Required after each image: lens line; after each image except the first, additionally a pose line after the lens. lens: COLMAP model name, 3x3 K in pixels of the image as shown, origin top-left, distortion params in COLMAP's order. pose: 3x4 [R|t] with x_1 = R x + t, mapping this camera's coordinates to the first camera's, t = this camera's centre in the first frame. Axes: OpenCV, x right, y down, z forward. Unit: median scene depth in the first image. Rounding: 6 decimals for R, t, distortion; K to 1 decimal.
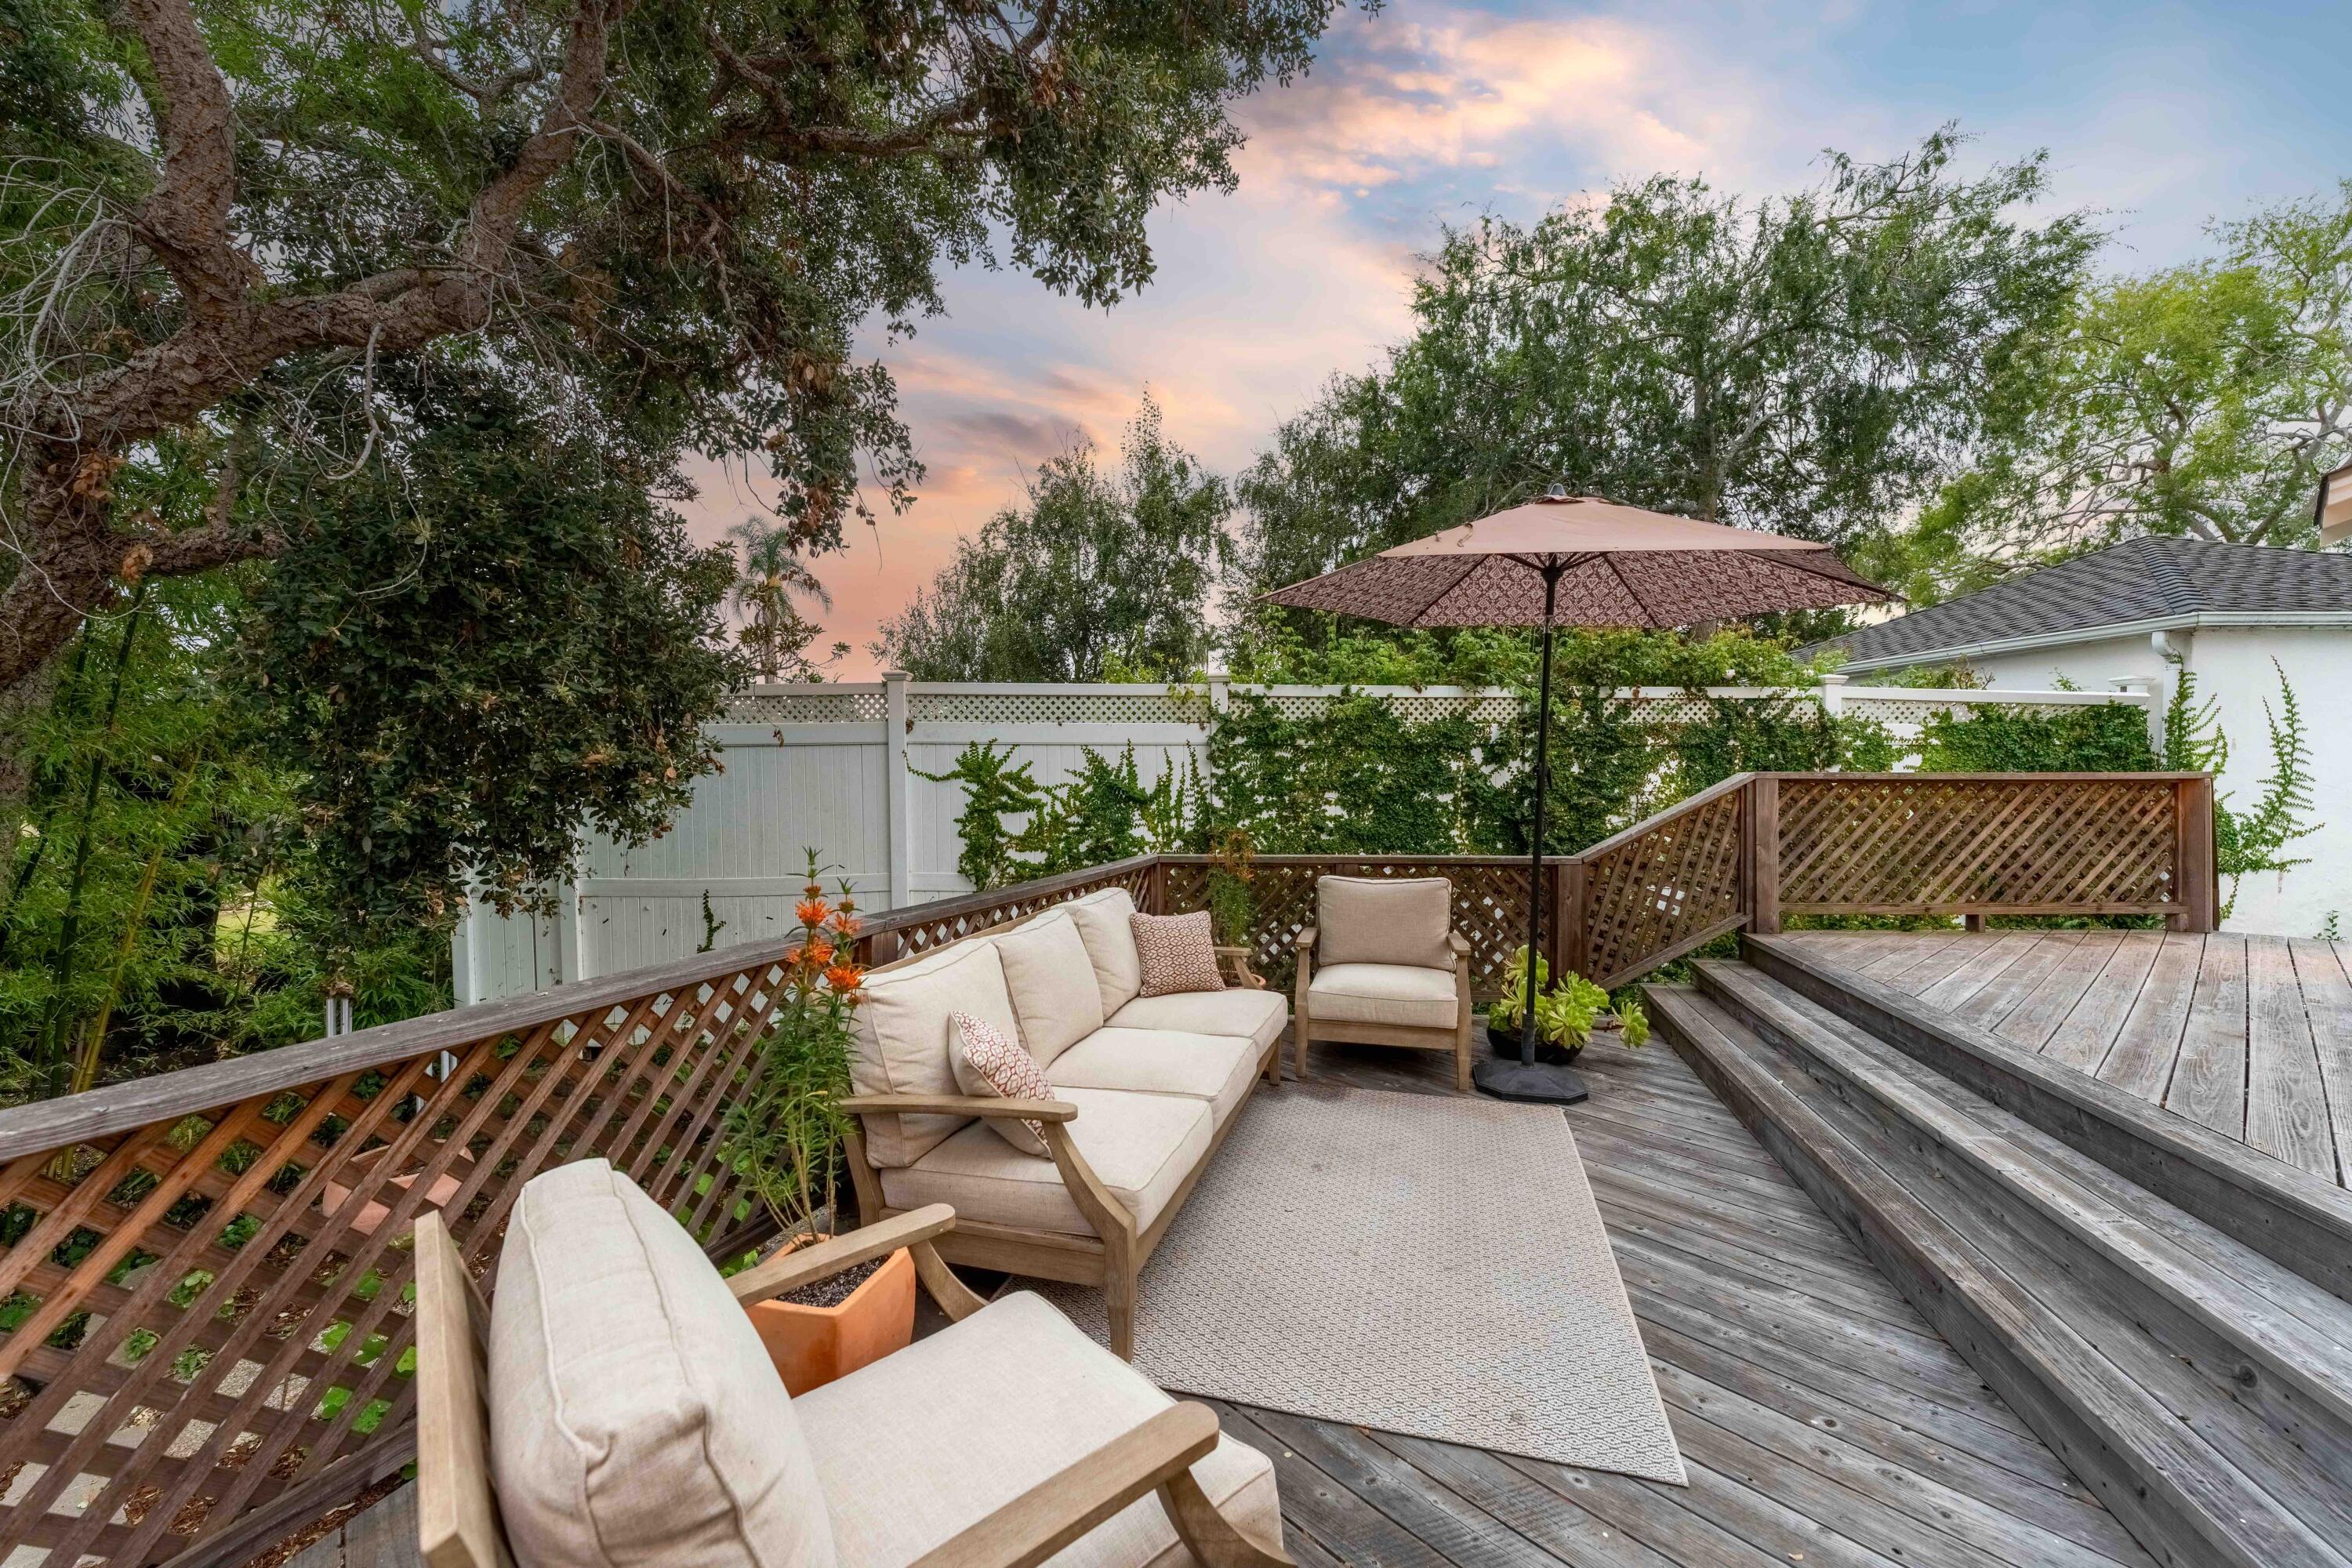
lens RADIAL K [[922.4, 0, 1176.0], [0, 922.4, 784.0], [0, 0, 1]] dist [0.001079, 0.000370]
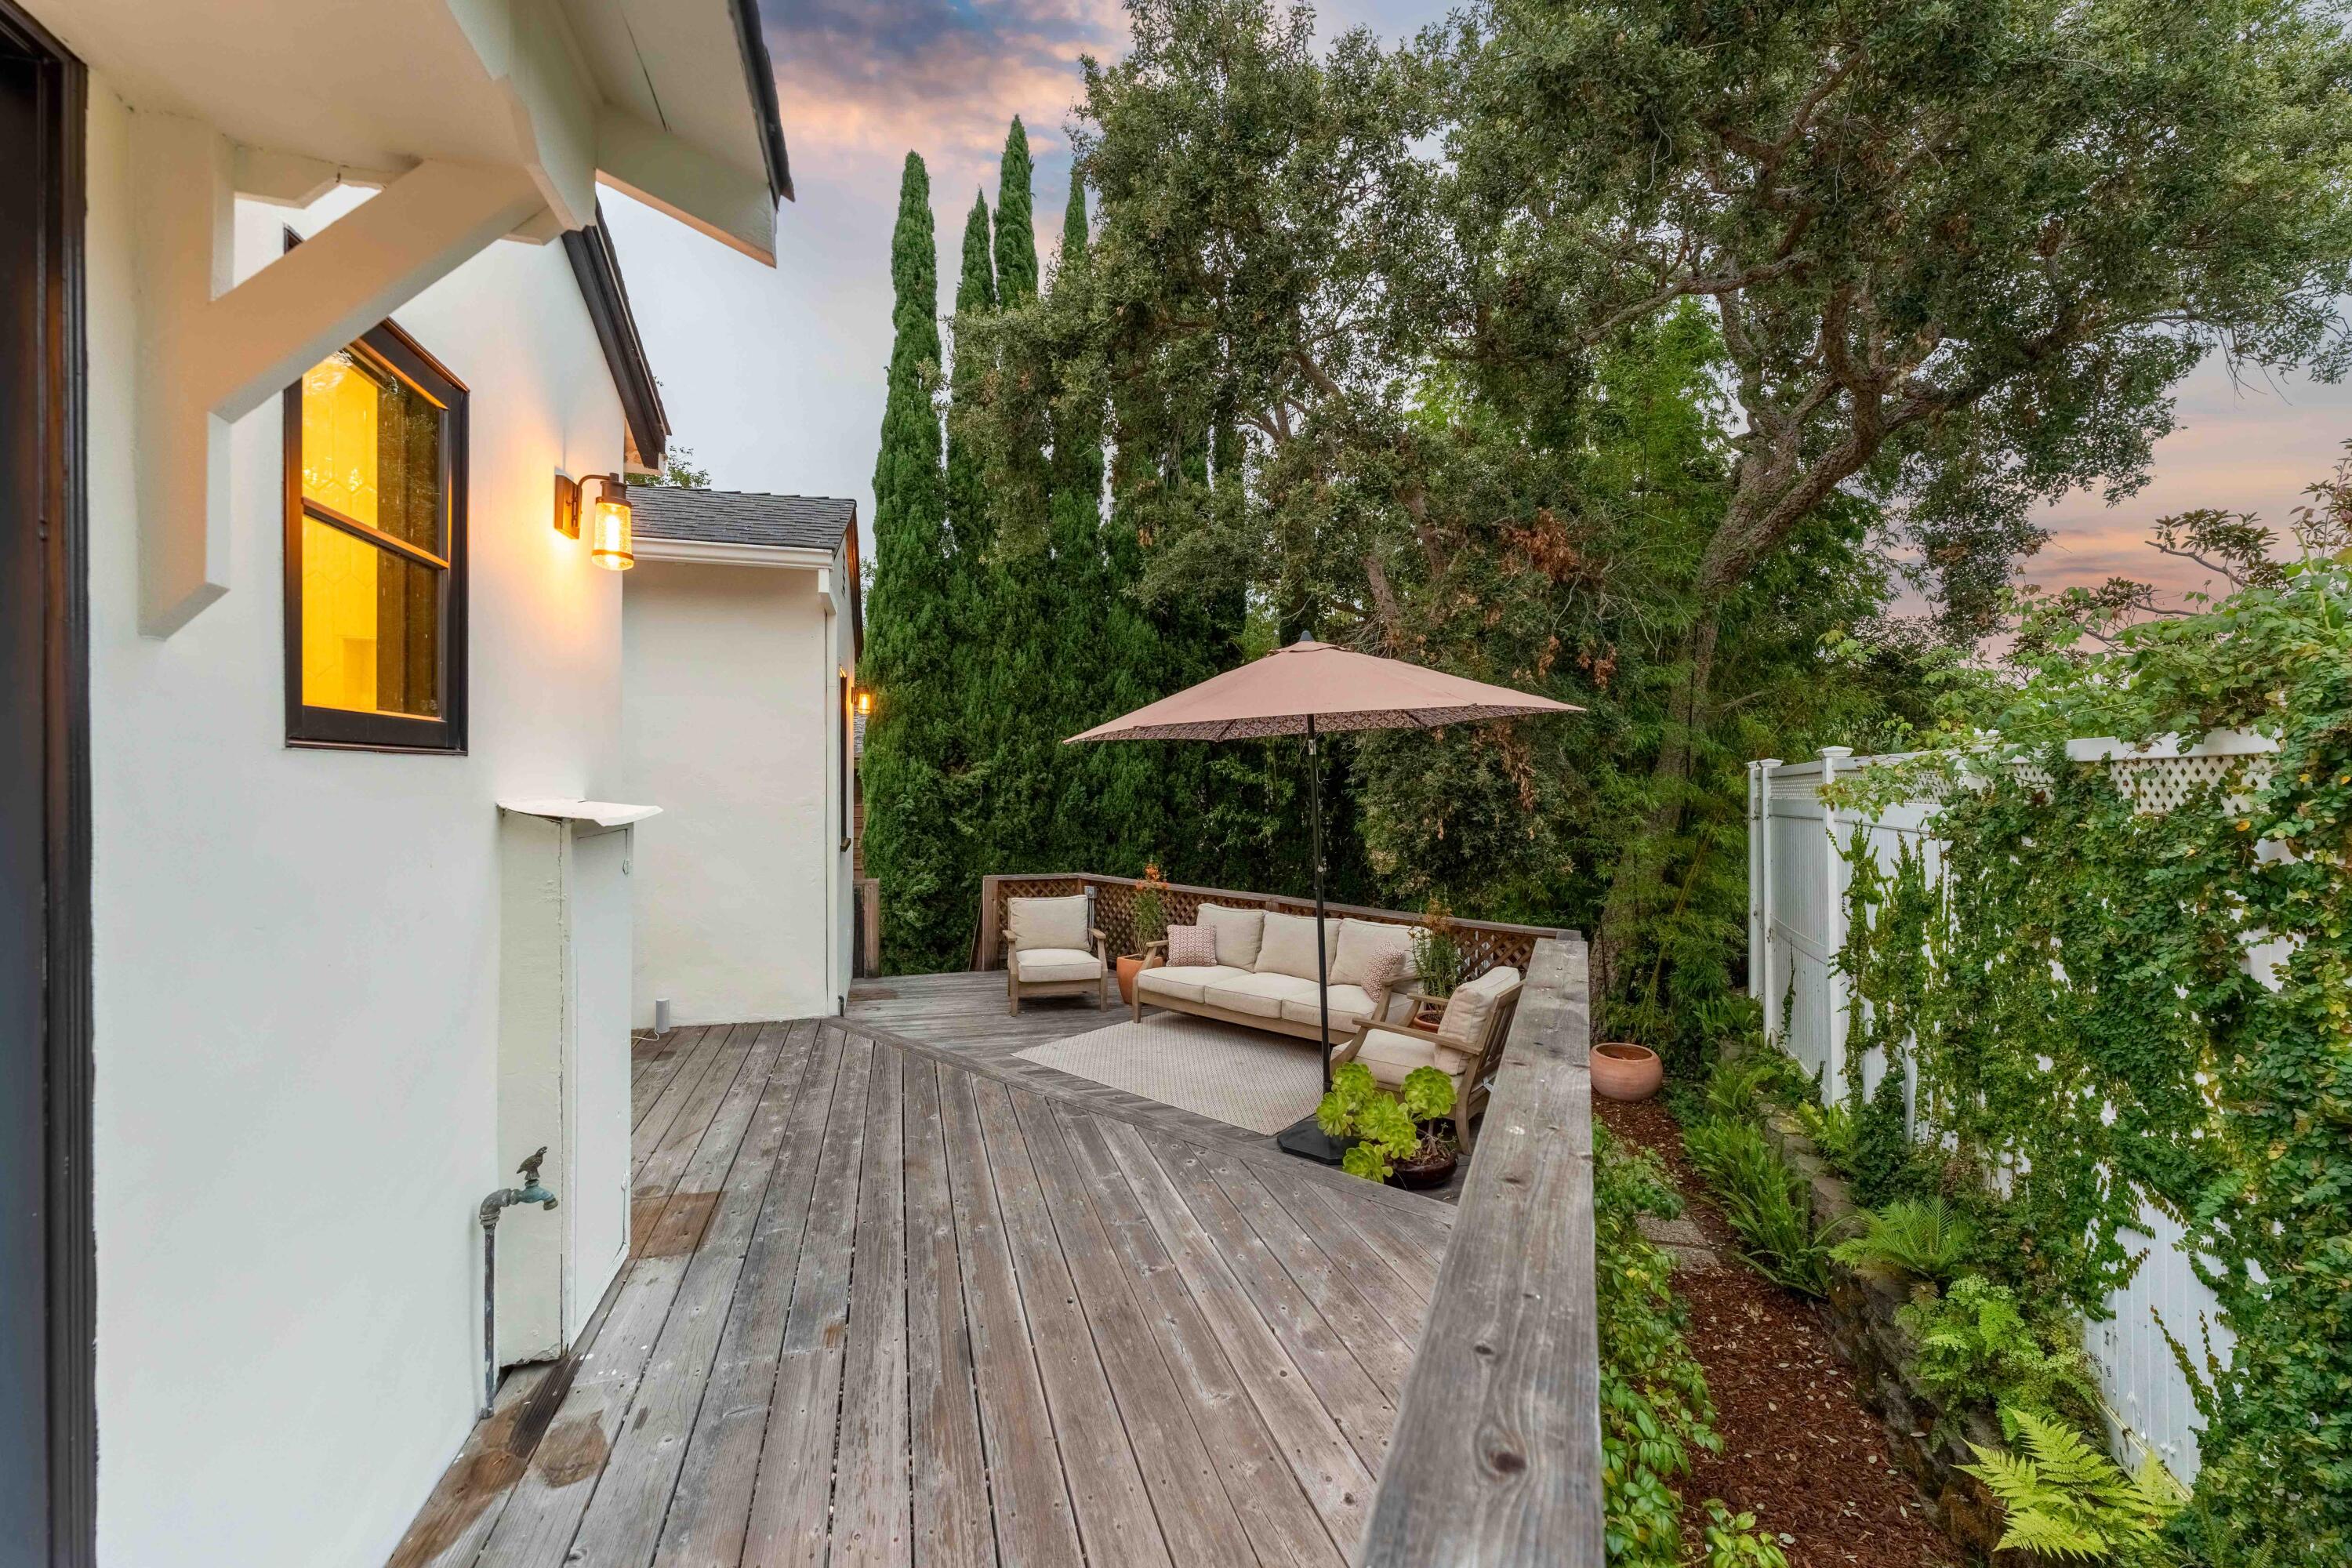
lens RADIAL K [[922.4, 0, 1176.0], [0, 922.4, 784.0], [0, 0, 1]] dist [0.001079, 0.000370]
pose [[-0.401275, -0.000587, -0.915957, 0.883994], [-0.021099, 0.999740, 0.008603, -0.075773], [0.915715, 0.022778, -0.401183, 0.746166]]
